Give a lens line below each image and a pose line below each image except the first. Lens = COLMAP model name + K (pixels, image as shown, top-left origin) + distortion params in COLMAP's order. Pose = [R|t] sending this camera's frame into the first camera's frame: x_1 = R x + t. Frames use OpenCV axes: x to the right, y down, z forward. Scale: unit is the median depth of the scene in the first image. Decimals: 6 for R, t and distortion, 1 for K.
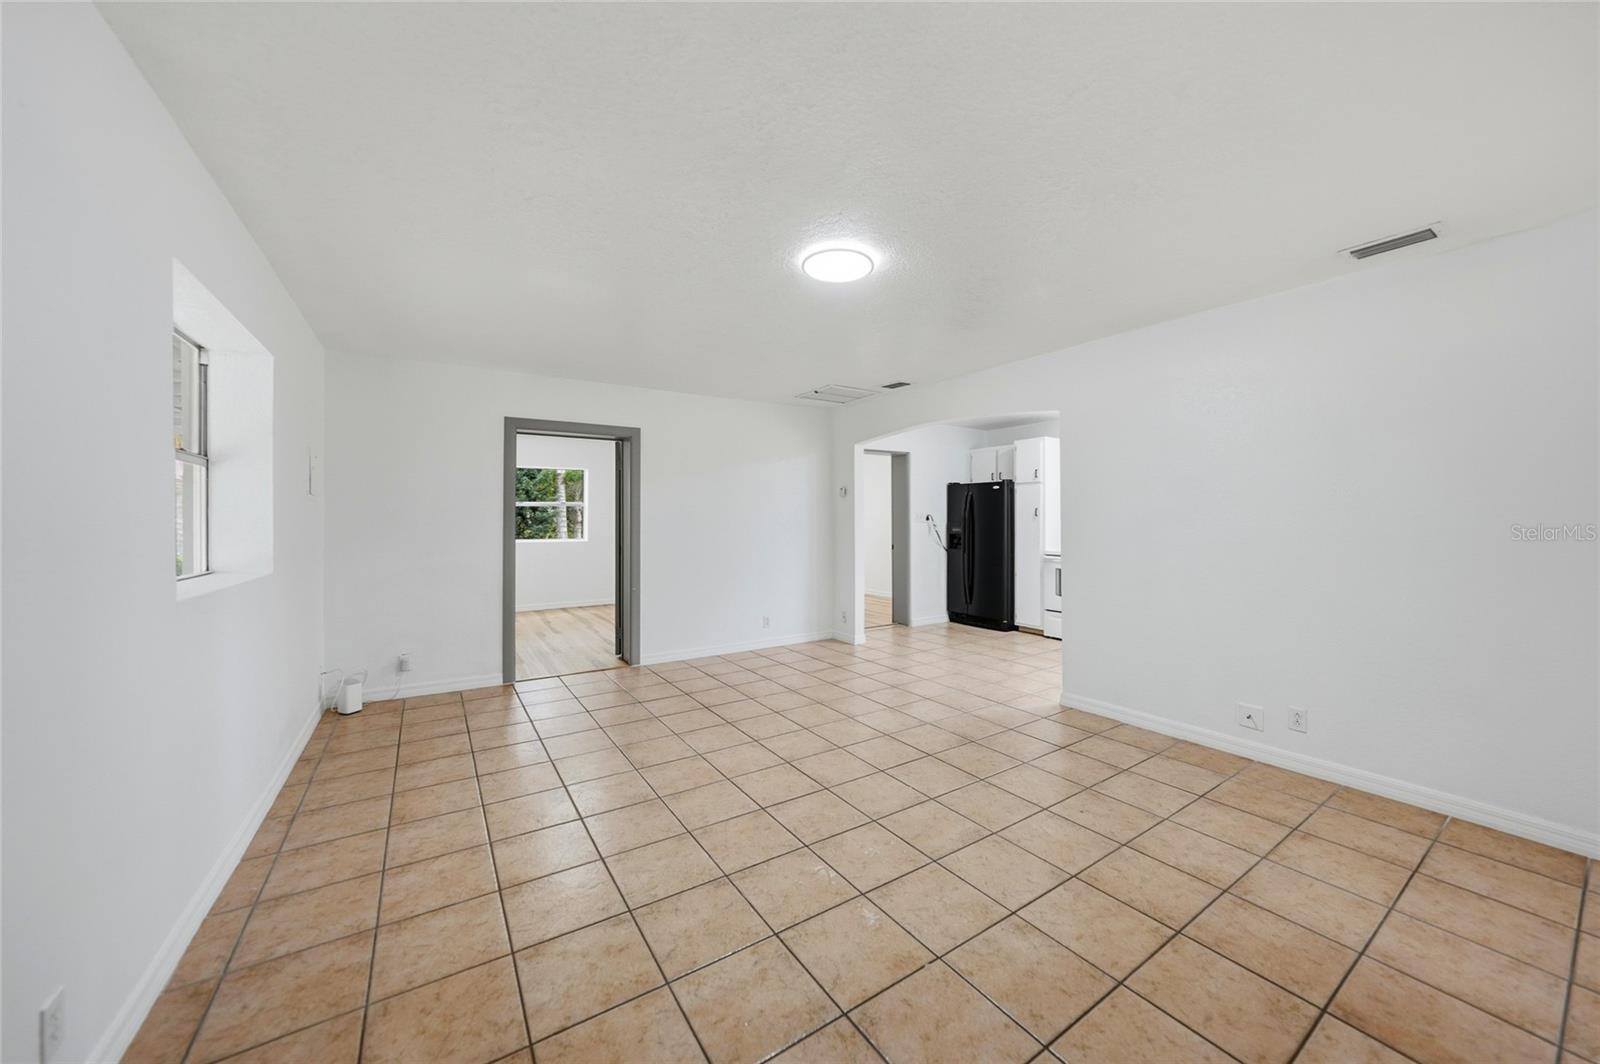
lens RADIAL K [[564.5, 0, 802.6], [0, 564.5, 510.7], [0, 0, 1]] dist [-0.026126, 0.004992]
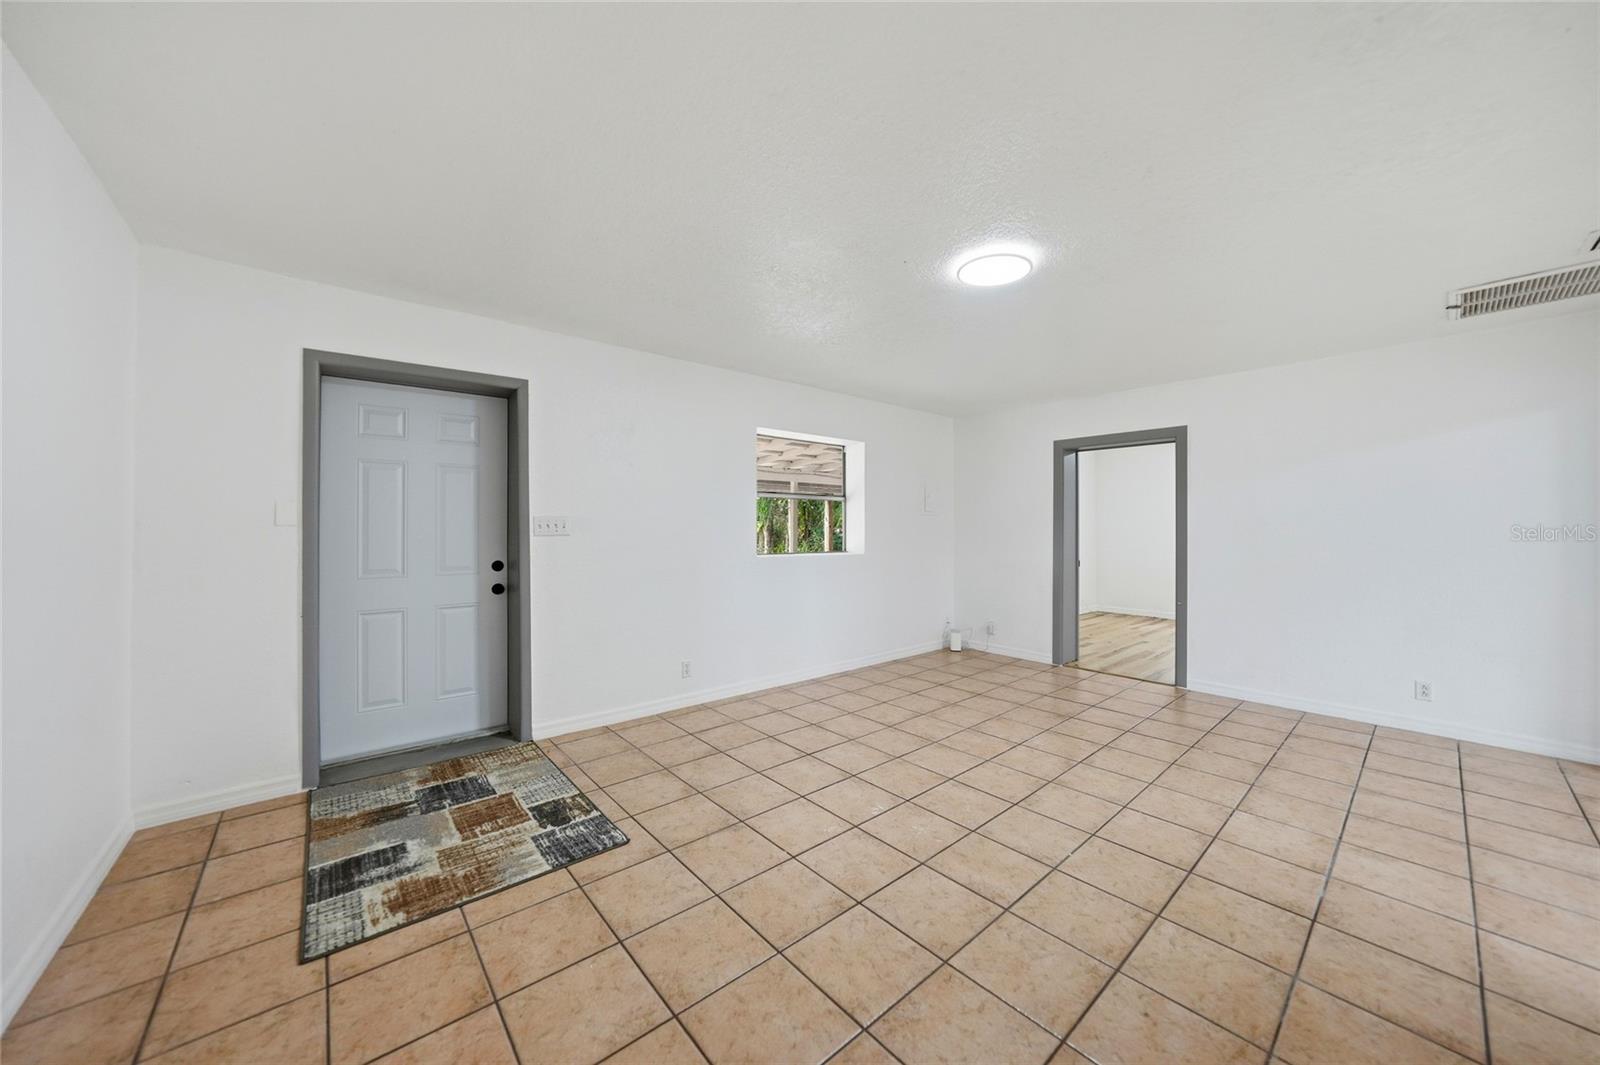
lens RADIAL K [[564.5, 0, 801.9], [0, 564.5, 515.8], [0, 0, 1]] dist [-0.026126, 0.004992]
pose [[0.126968, -0.020241, -0.991700, 0.747472], [0.014567, 0.999722, -0.018540, 0.010138], [0.991800, -0.012092, 0.127228, 0.407584]]
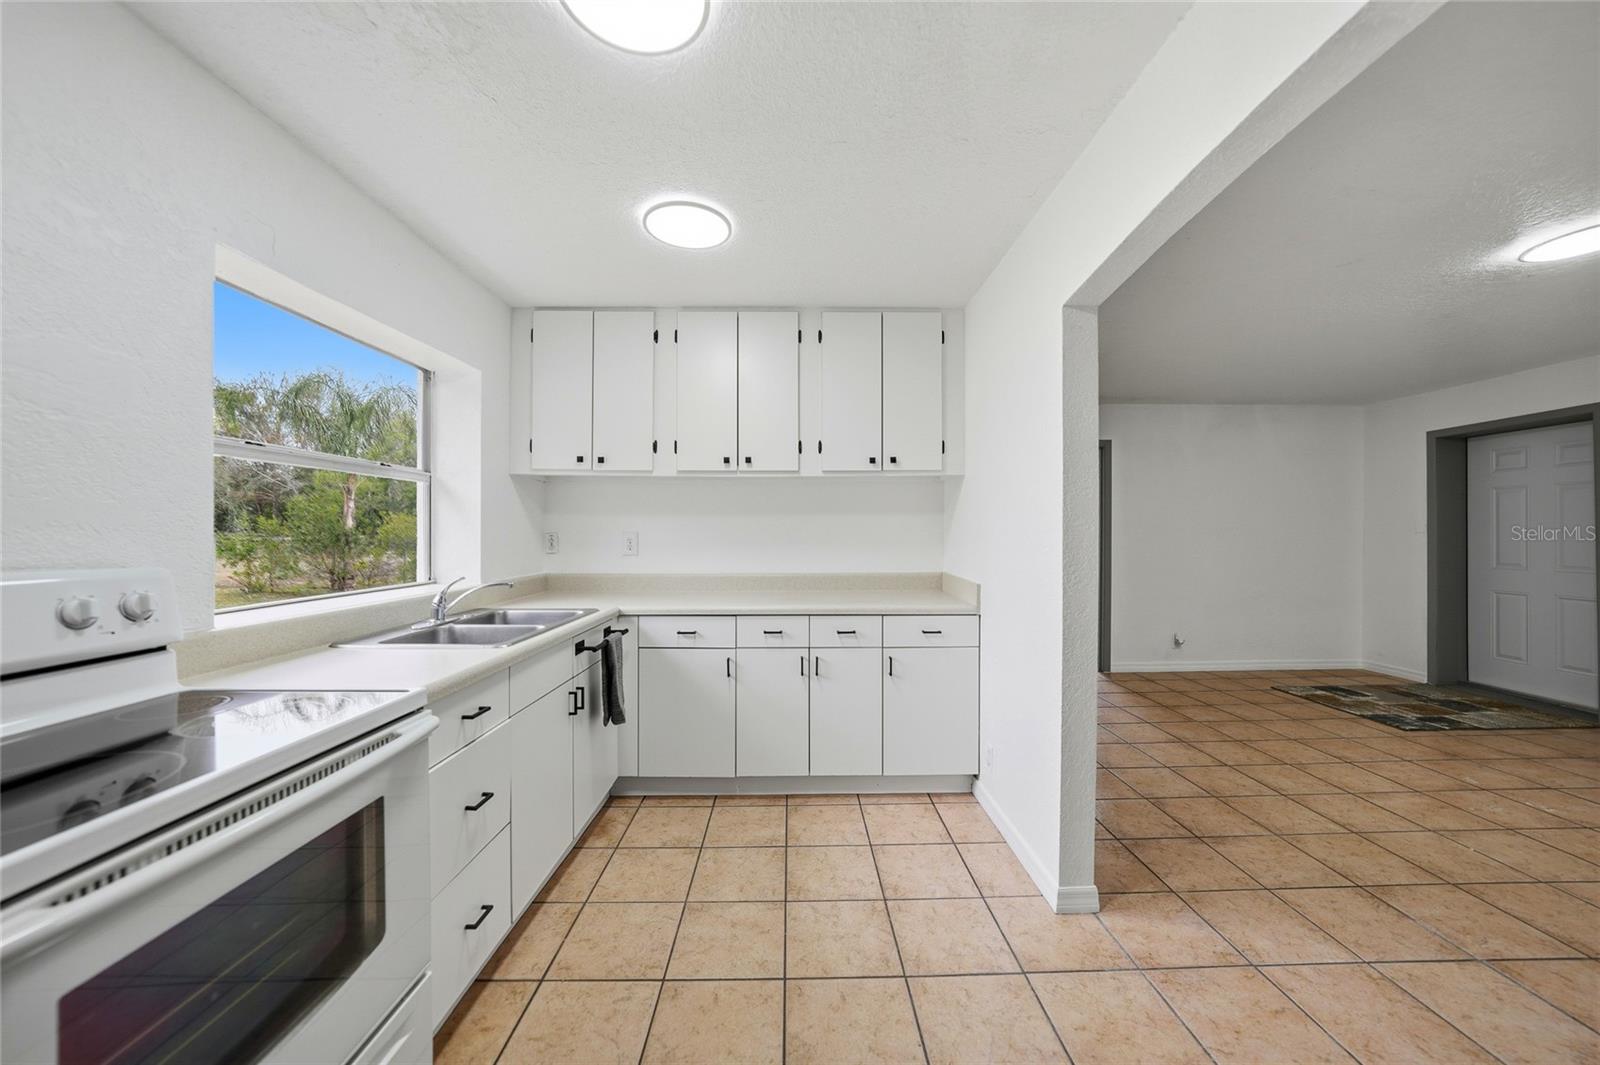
lens RADIAL K [[564.5, 0, 804.4], [0, 564.5, 531.5], [0, 0, 1]] dist [-0.026126, 0.004992]
pose [[-0.850887, 0.001711, 0.525346, 0.480689], [-0.006824, 0.999874, -0.014310, 0.026845], [-0.525305, -0.015761, -0.850768, 1.758629]]
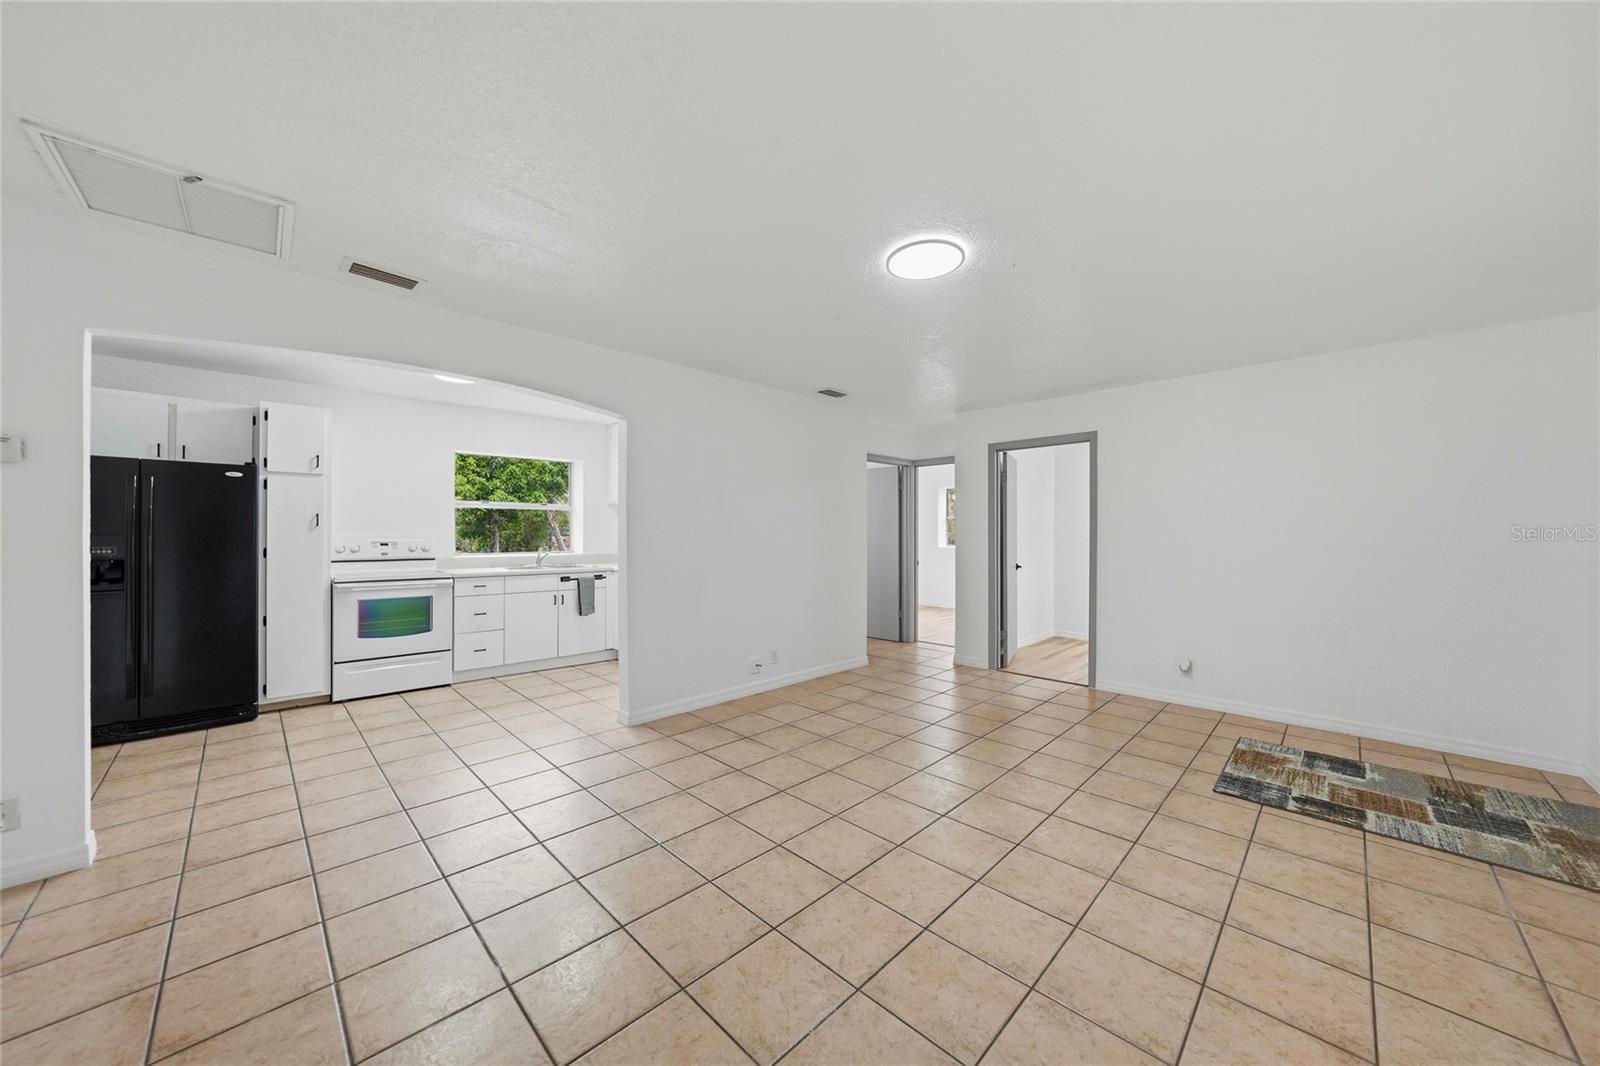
lens RADIAL K [[564.5, 0, 802.5], [0, 564.5, 540.6], [0, 0, 1]] dist [-0.026126, 0.004992]
pose [[-0.204815, -0.013872, 0.978702, -0.593249], [-0.019151, 0.999765, 0.010162, 0.018241], [-0.978613, -0.016662, -0.205032, 1.037153]]
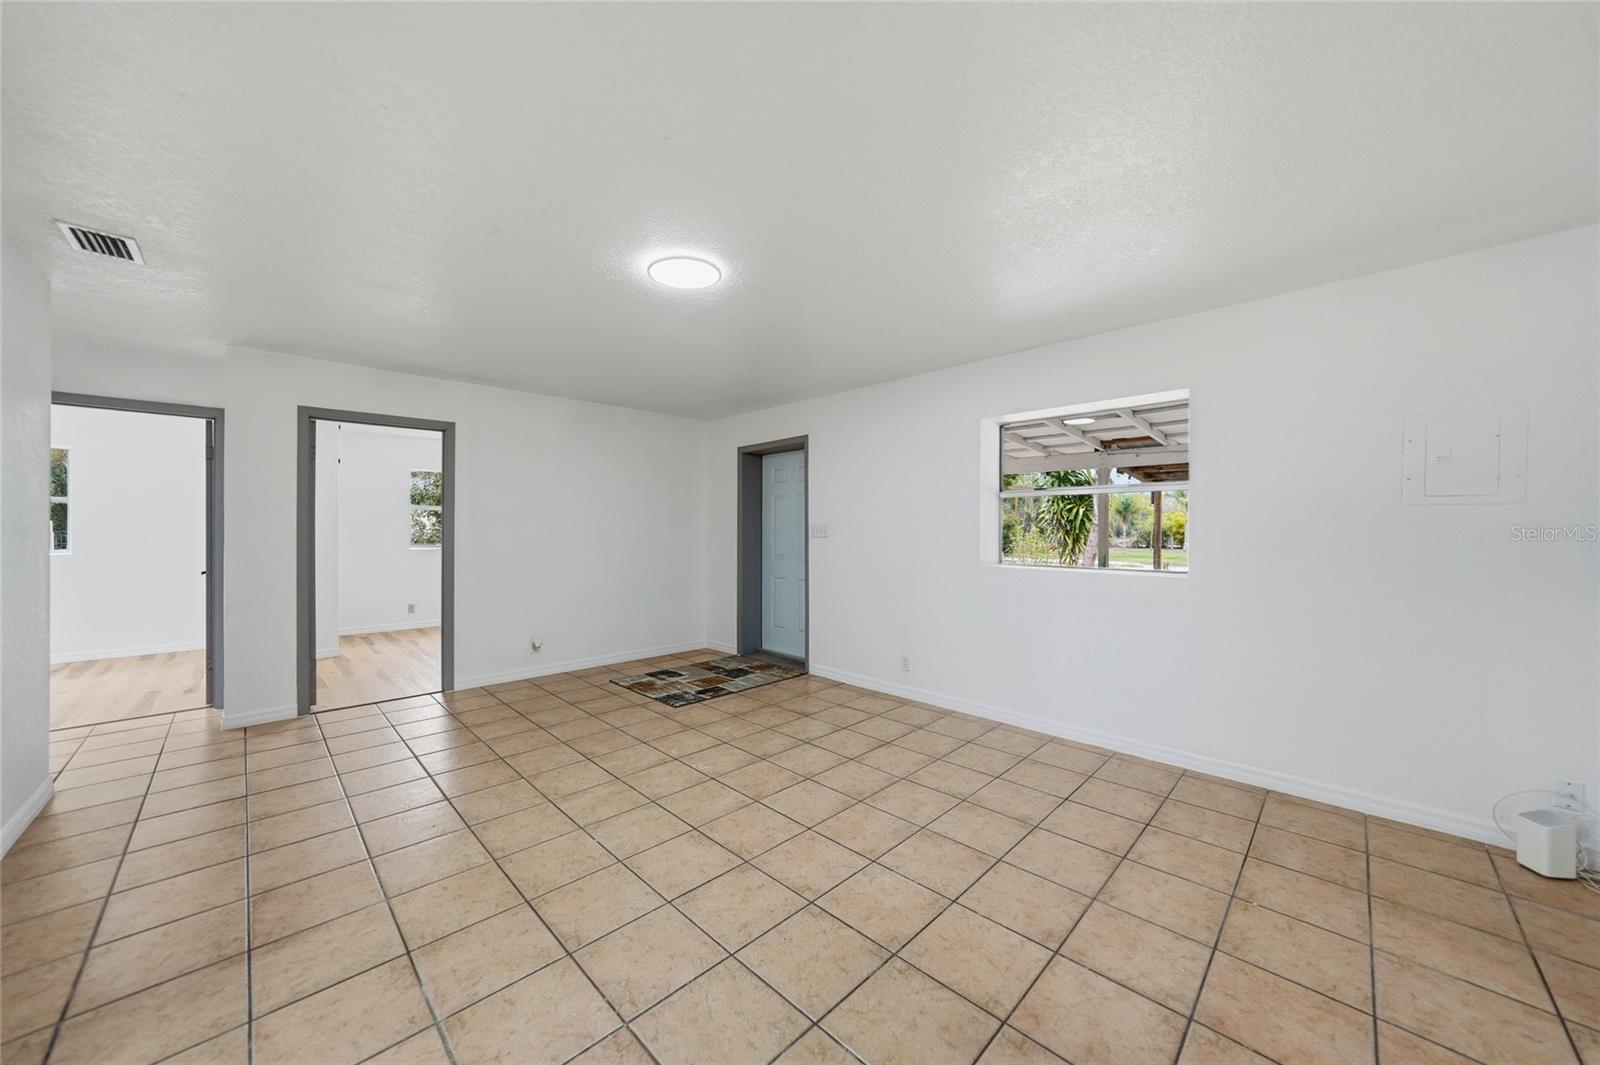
lens RADIAL K [[564.5, 0, 801.6], [0, 564.5, 559.0], [0, 0, 1]] dist [-0.026126, 0.004992]
pose [[-0.979370, 0.008536, -0.201895, 0.041463], [0.001530, 0.999392, 0.034830, 0.024294], [0.202070, 0.033803, -0.978788, 1.486290]]
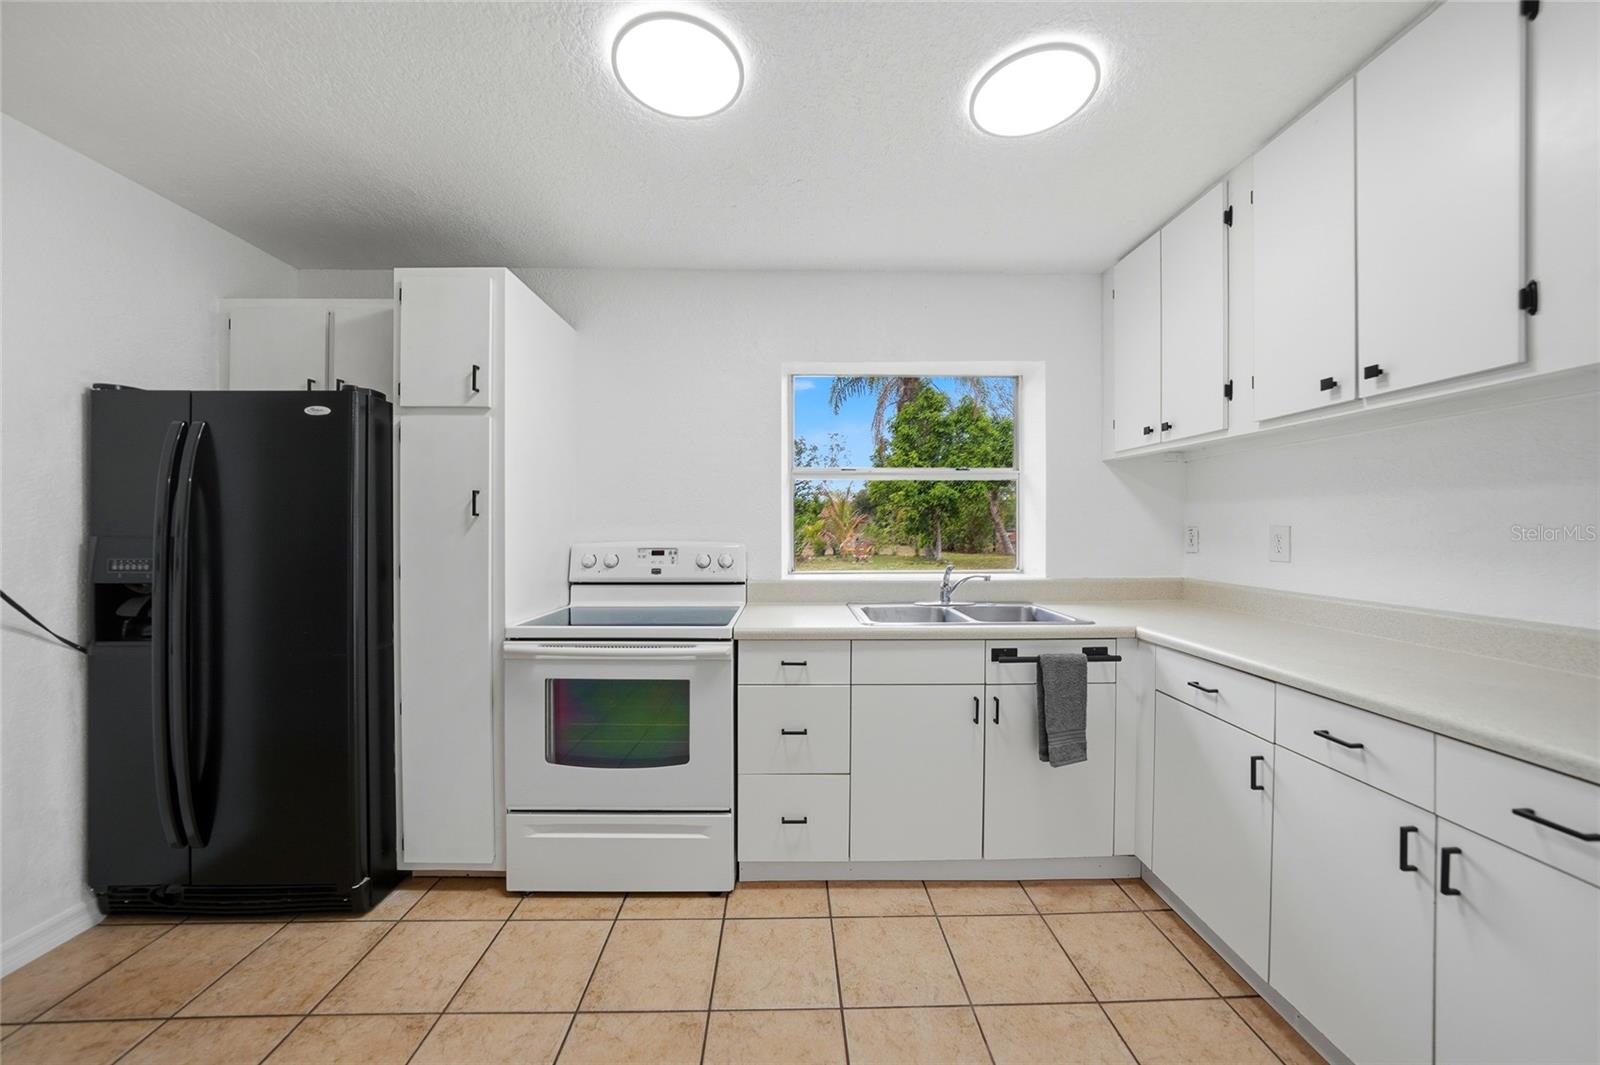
lens RADIAL K [[564.5, 0, 797.9], [0, 564.5, 530.8], [0, 0, 1]] dist [-0.026126, 0.004992]
pose [[0.526744, -0.004250, 0.850013, 0.444599], [-0.012846, 0.999833, 0.012960, 0.021860], [-0.849927, -0.017746, 0.526602, 1.235099]]
